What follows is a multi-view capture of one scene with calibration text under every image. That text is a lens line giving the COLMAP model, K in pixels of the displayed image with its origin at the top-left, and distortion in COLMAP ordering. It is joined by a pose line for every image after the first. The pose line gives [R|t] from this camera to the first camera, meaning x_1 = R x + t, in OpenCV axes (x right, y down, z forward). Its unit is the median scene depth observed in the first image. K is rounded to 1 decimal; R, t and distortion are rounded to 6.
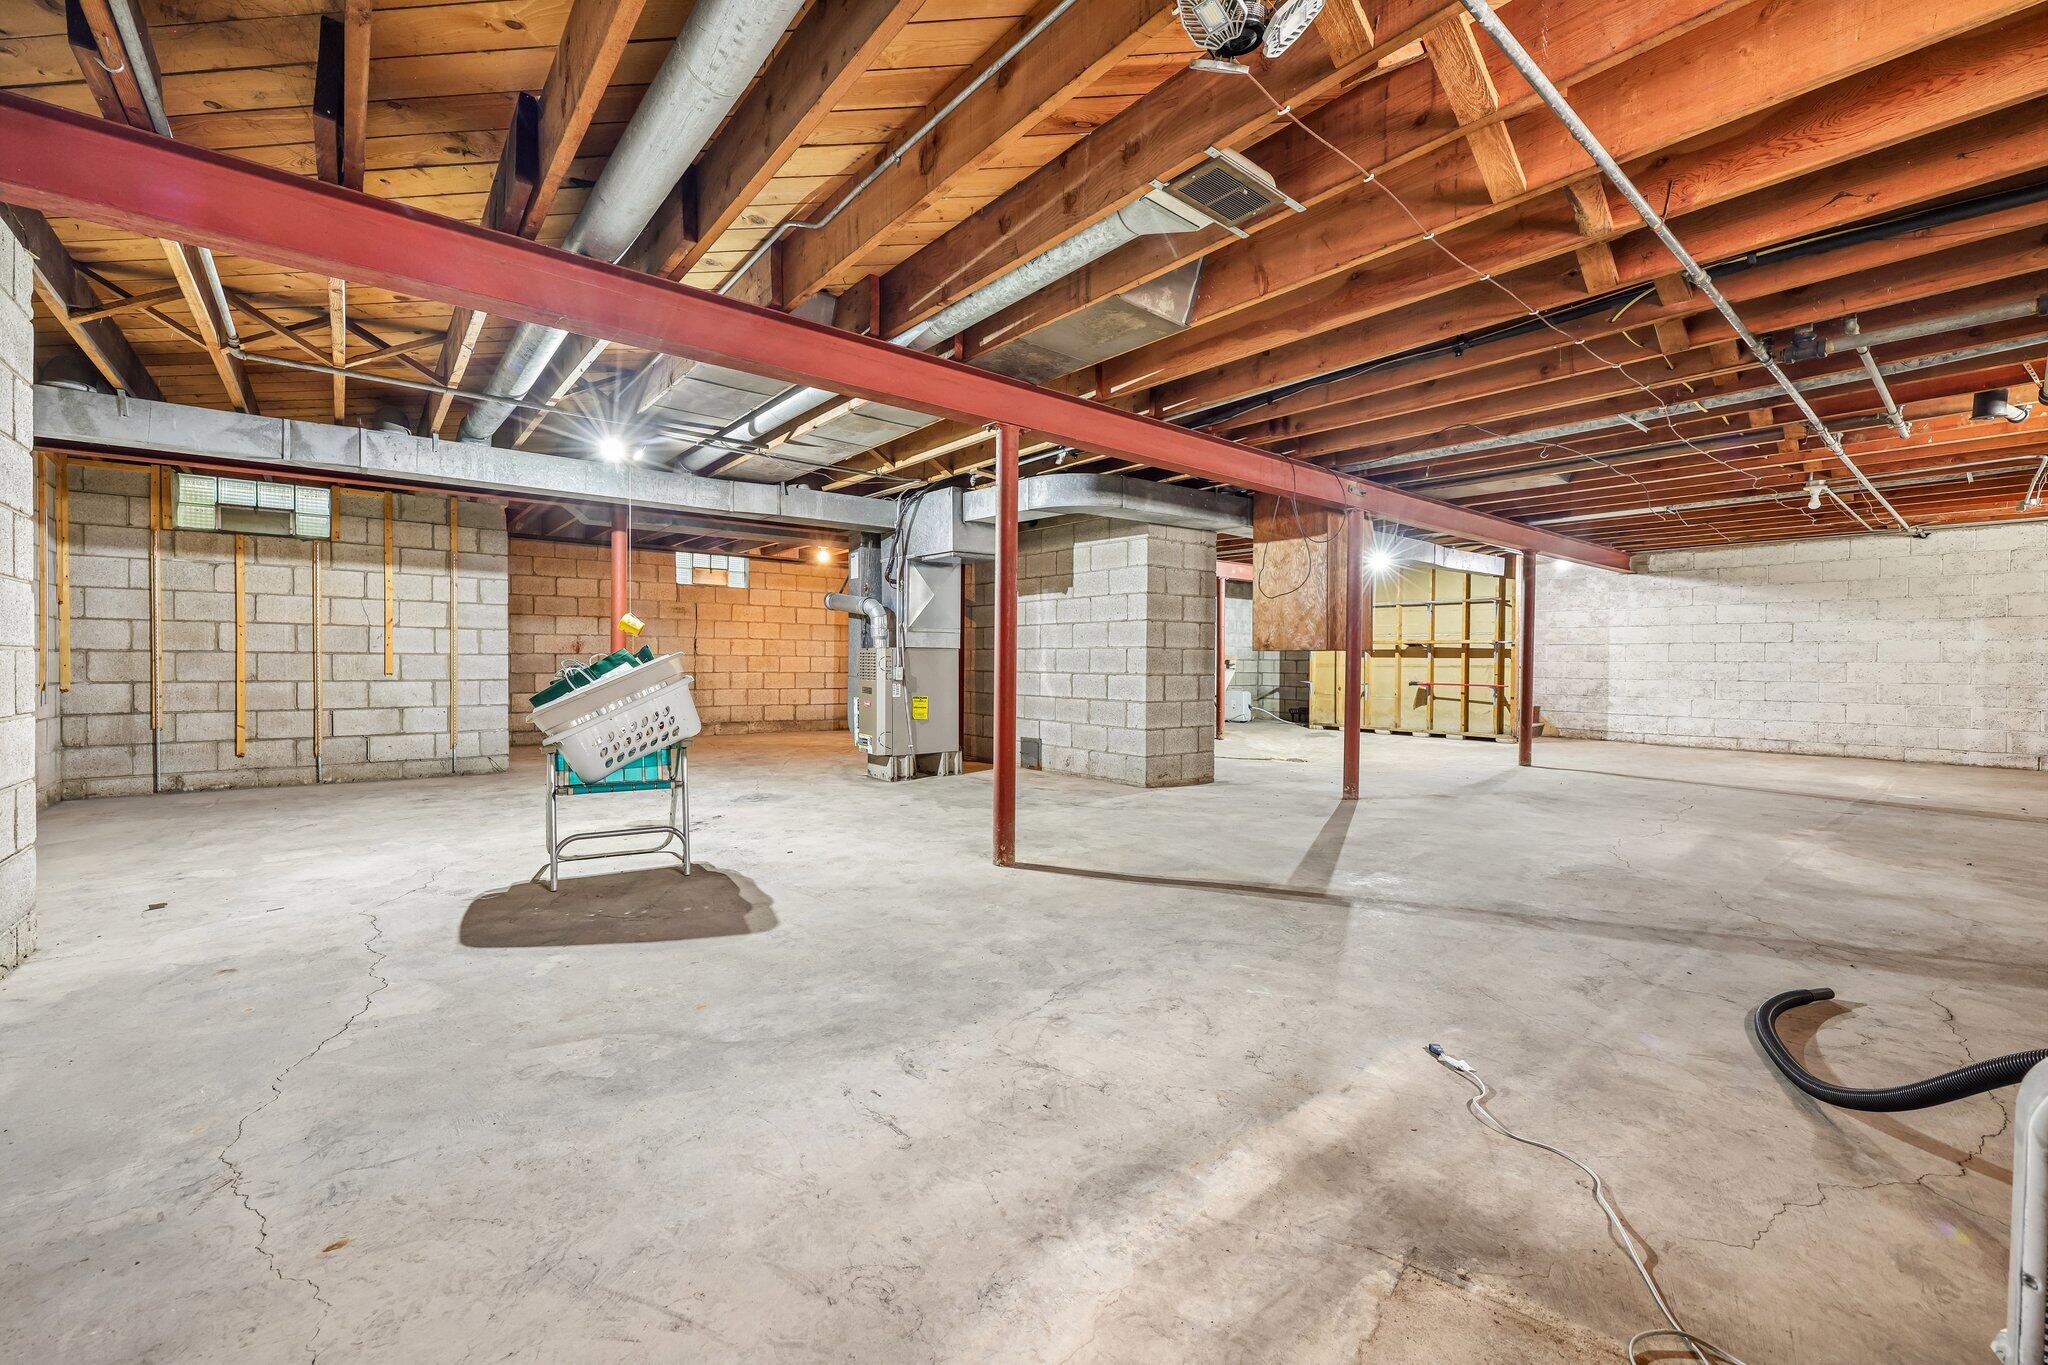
lens RADIAL K [[839.2, 0, 1024.5], [0, 839.2, 675.9], [0, 0, 1]] dist [0.000391, 0.000008]
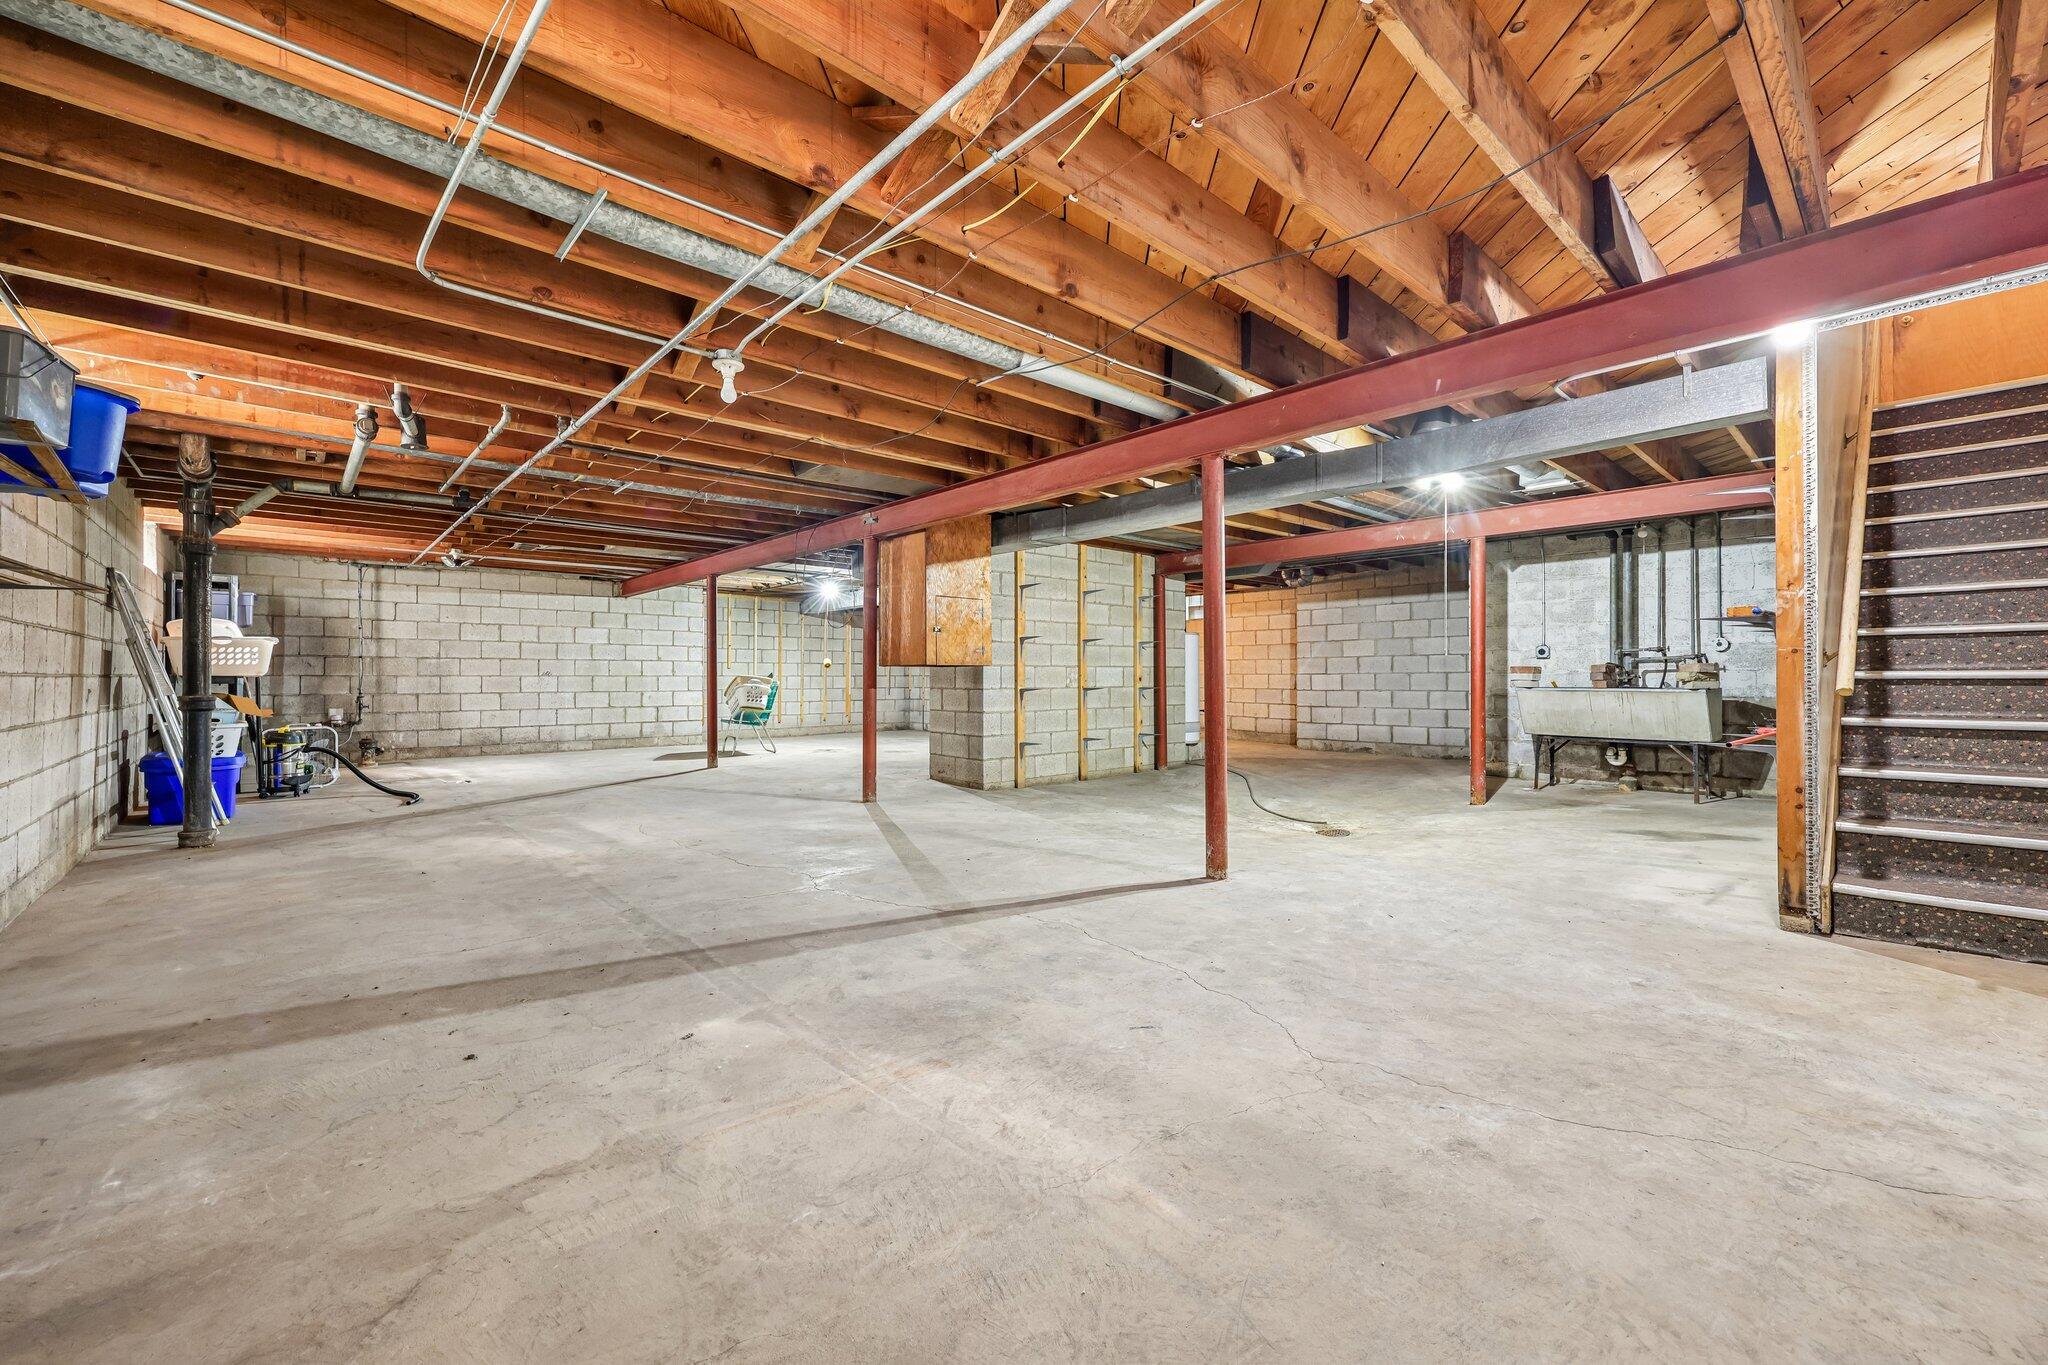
lens RADIAL K [[839.2, 0, 1022.5], [0, 839.2, 685.2], [0, 0, 1]] dist [0.000391, 0.000008]
pose [[0.051324, -0.002644, -0.998679, 1.302562], [-0.011274, 0.999931, -0.003227, -0.003260], [0.998618, 0.011425, 0.051290, 0.998465]]
